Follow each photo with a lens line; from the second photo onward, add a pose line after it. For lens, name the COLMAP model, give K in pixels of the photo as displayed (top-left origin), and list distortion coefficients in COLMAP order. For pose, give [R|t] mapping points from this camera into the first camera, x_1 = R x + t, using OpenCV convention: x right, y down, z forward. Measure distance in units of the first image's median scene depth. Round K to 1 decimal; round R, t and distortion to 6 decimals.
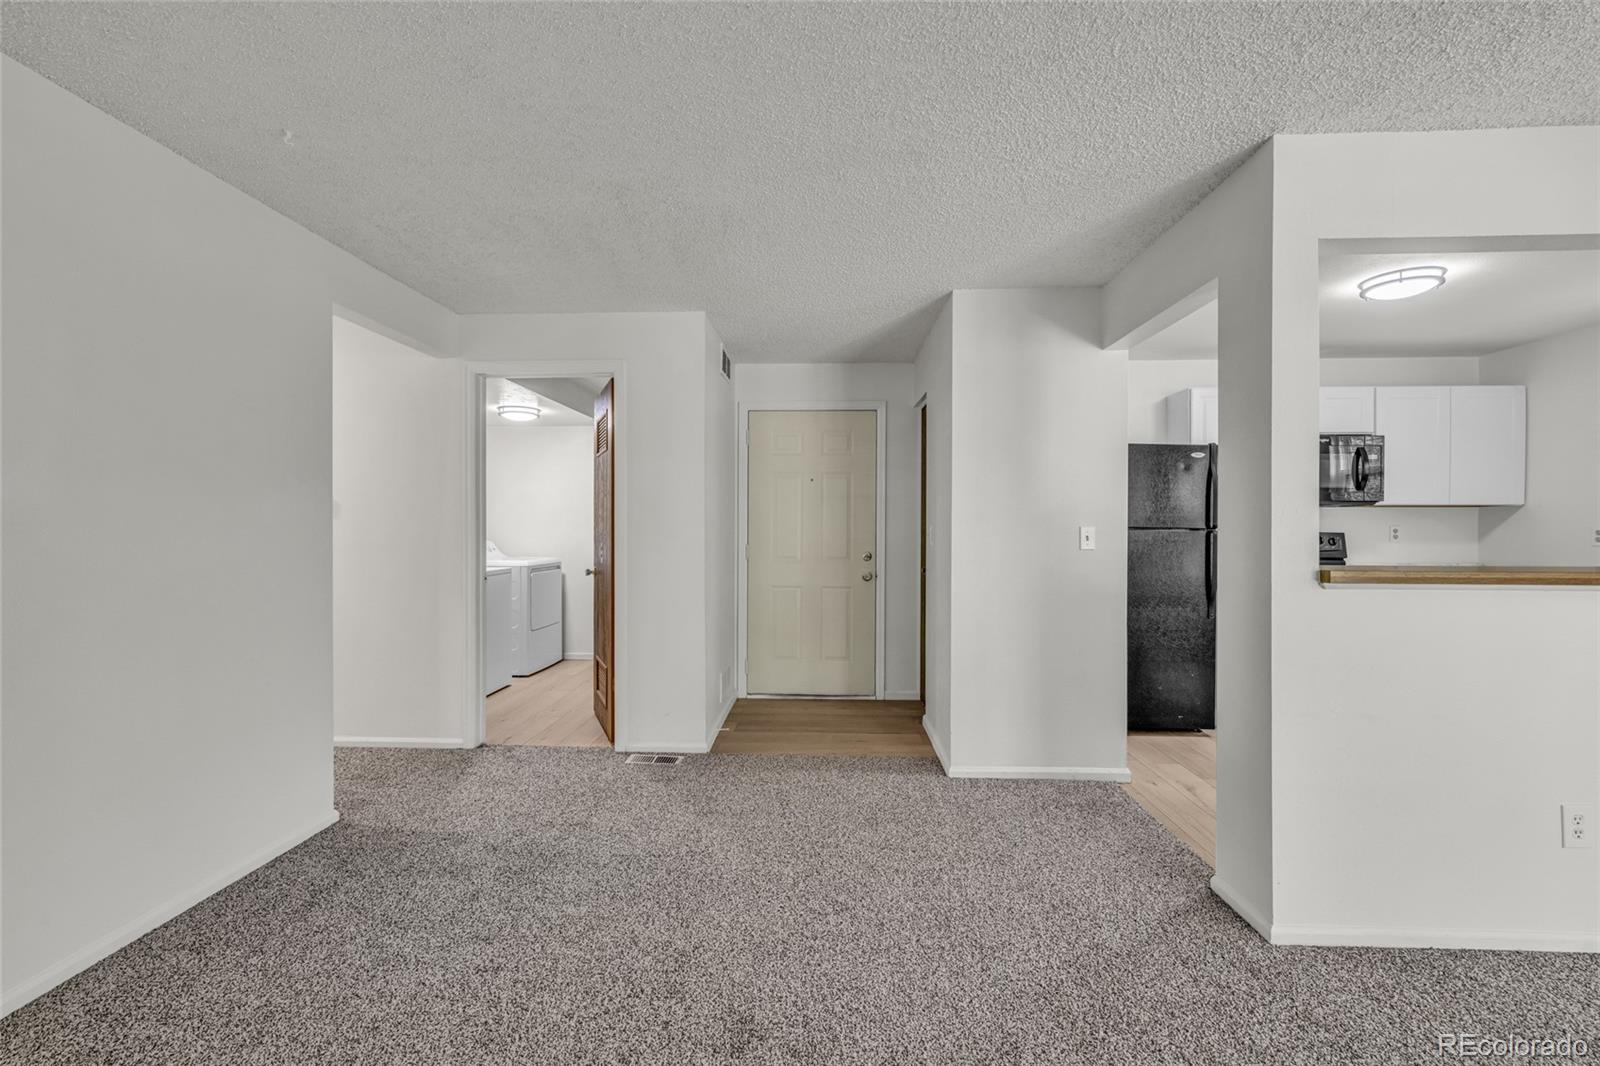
lens RADIAL K [[684.7, 0, 797.9], [0, 684.7, 530.7], [0, 0, 1]] dist [0.000732, -0.000349]
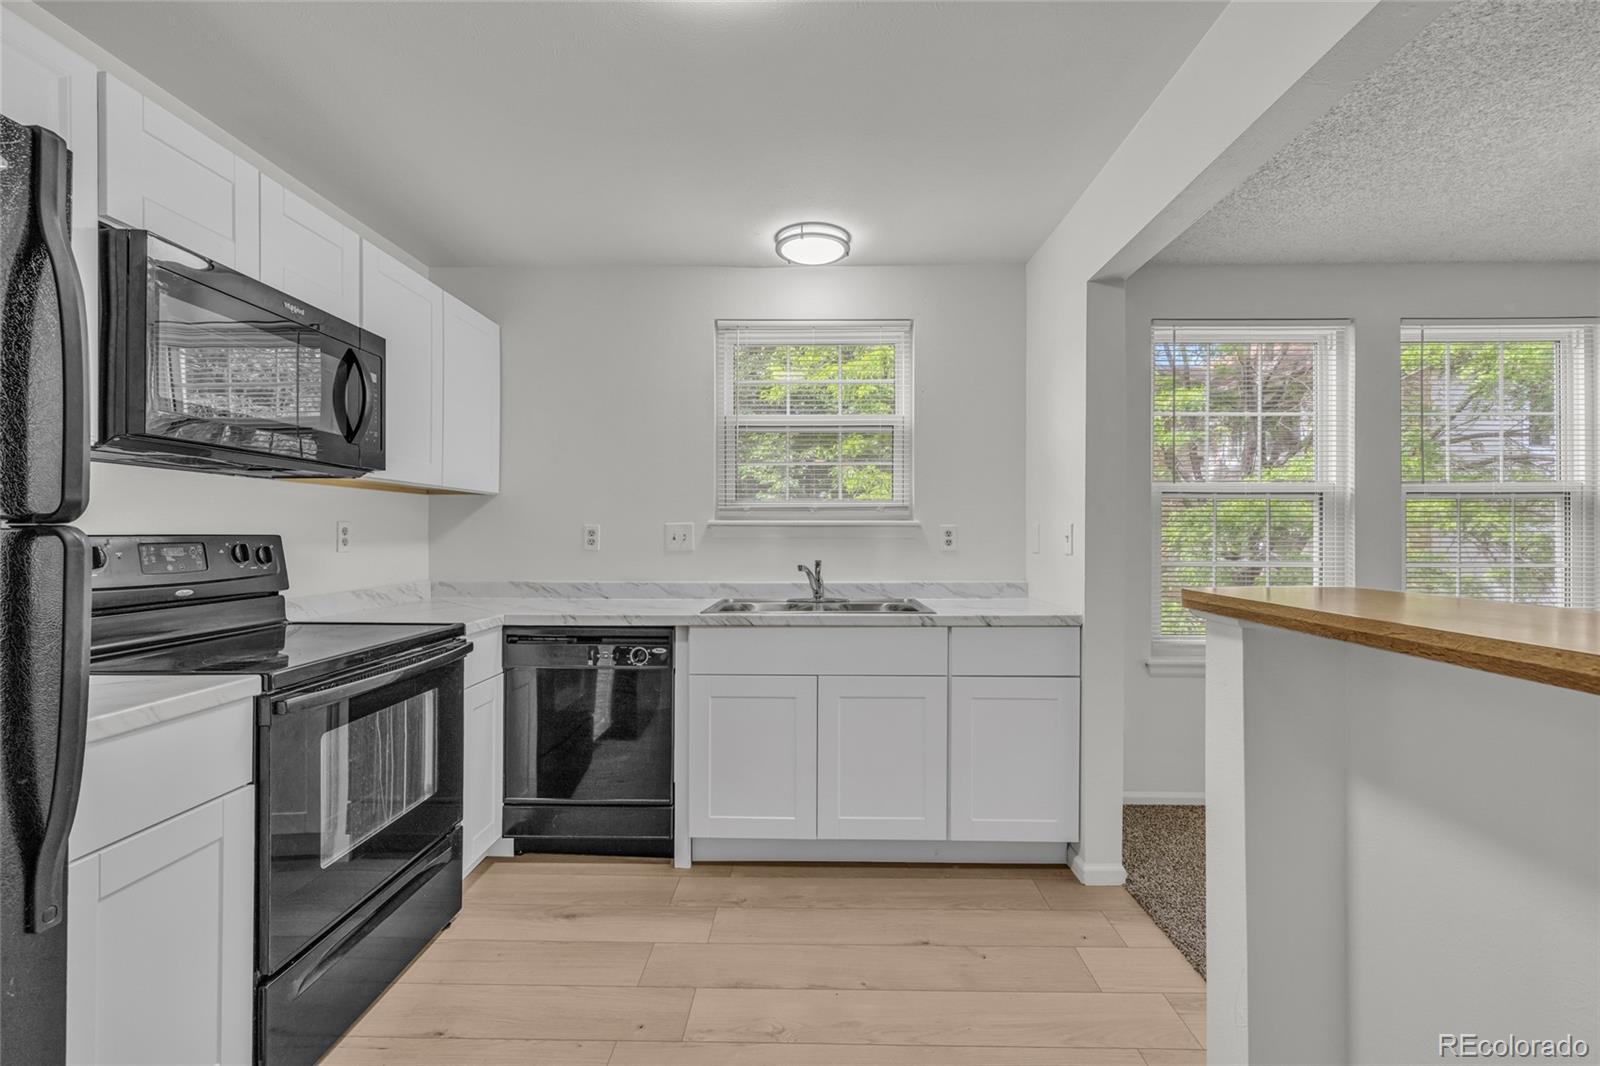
lens RADIAL K [[687.3, 0, 807.0], [0, 687.3, 530.0], [0, 0, 1]] dist [0.001563, -0.000149]
pose [[-0.026744, 0.000959, 0.999642, 0.447360], [0.002950, 0.999995, -0.000880, 0.001485], [-0.999638, 0.002926, -0.026747, 0.906328]]
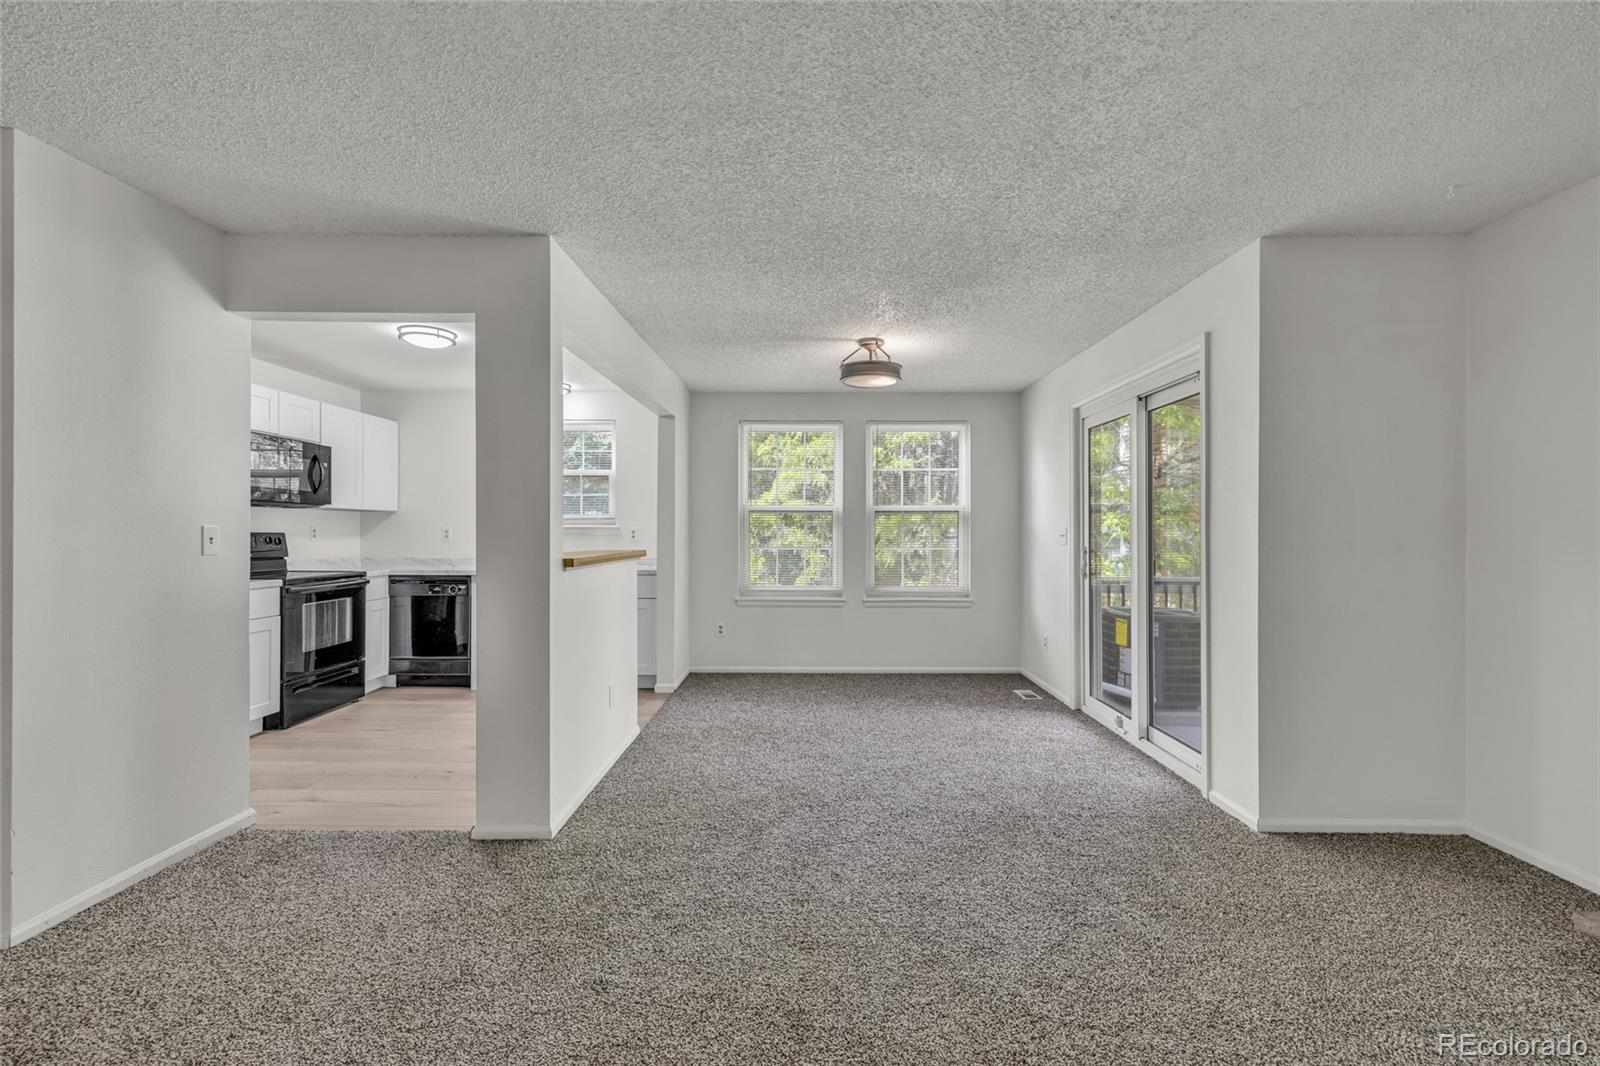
lens RADIAL K [[687.3, 0, 807.0], [0, 687.3, 530.0], [0, 0, 1]] dist [0.001563, -0.000149]
pose [[-0.045694, -0.001642, 0.998954, -0.407602], [0.001951, 0.999997, 0.001733, -0.001857], [-0.998954, 0.002028, -0.045690, 0.338823]]
